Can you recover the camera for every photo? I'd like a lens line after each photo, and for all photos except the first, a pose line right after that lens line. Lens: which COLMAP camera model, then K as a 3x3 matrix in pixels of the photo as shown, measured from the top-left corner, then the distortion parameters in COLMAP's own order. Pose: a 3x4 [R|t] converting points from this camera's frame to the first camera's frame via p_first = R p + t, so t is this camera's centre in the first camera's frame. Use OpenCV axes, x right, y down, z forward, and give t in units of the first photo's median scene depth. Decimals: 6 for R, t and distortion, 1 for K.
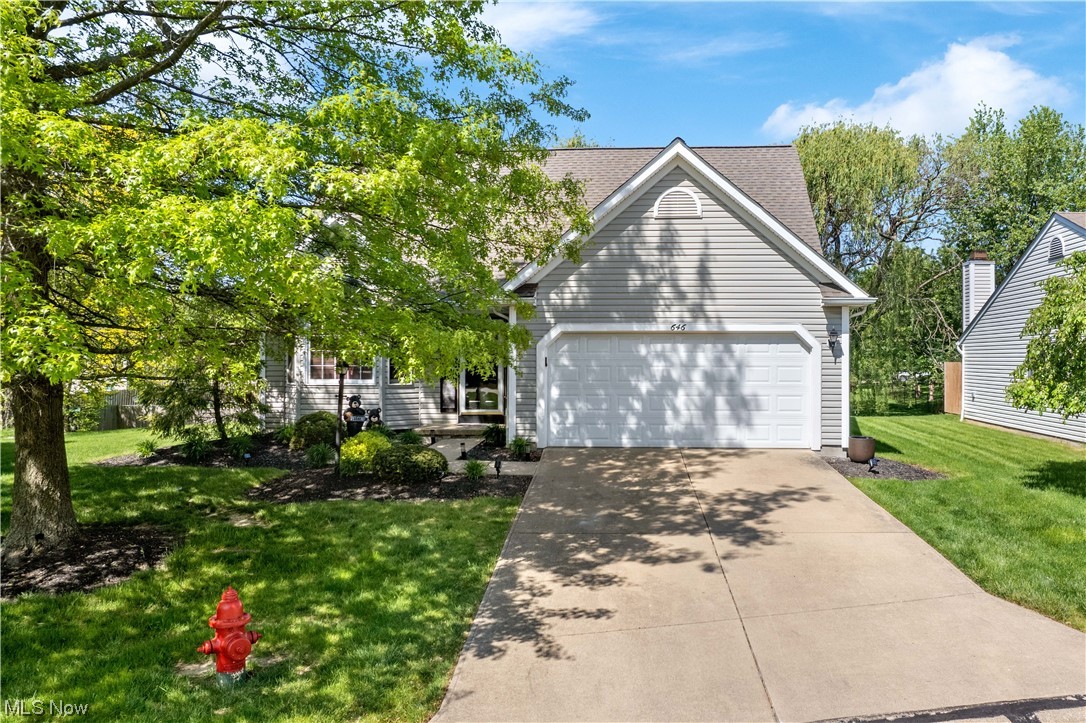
lens RADIAL K [[682.8, 0, 540.5], [0, 682.8, 348.8], [0, 0, 1]] dist [-0.003333, -0.000752]
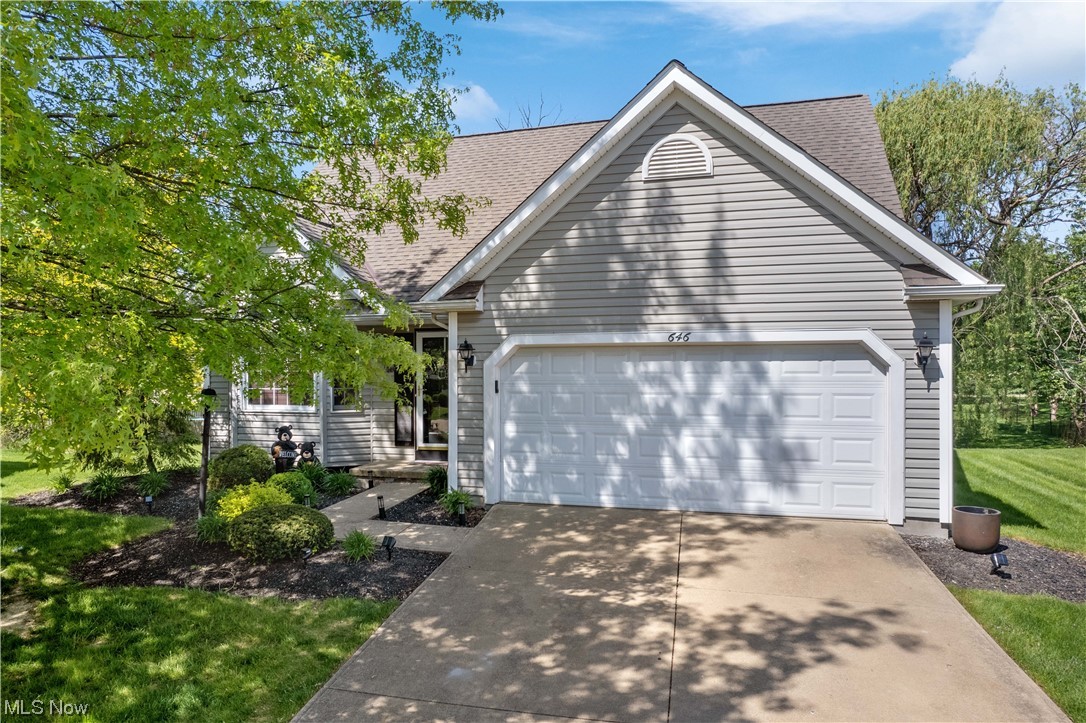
lens RADIAL K [[576.8, 0, 543.0], [0, 576.8, 361.5], [0, 0, 1]] dist [-0.051376, 0.036552]
pose [[0.982750, -0.007213, -0.184801, 0.171954], [0.008372, 0.999950, 0.005493, -0.011341], [0.184752, -0.006945, 0.982761, 0.402452]]
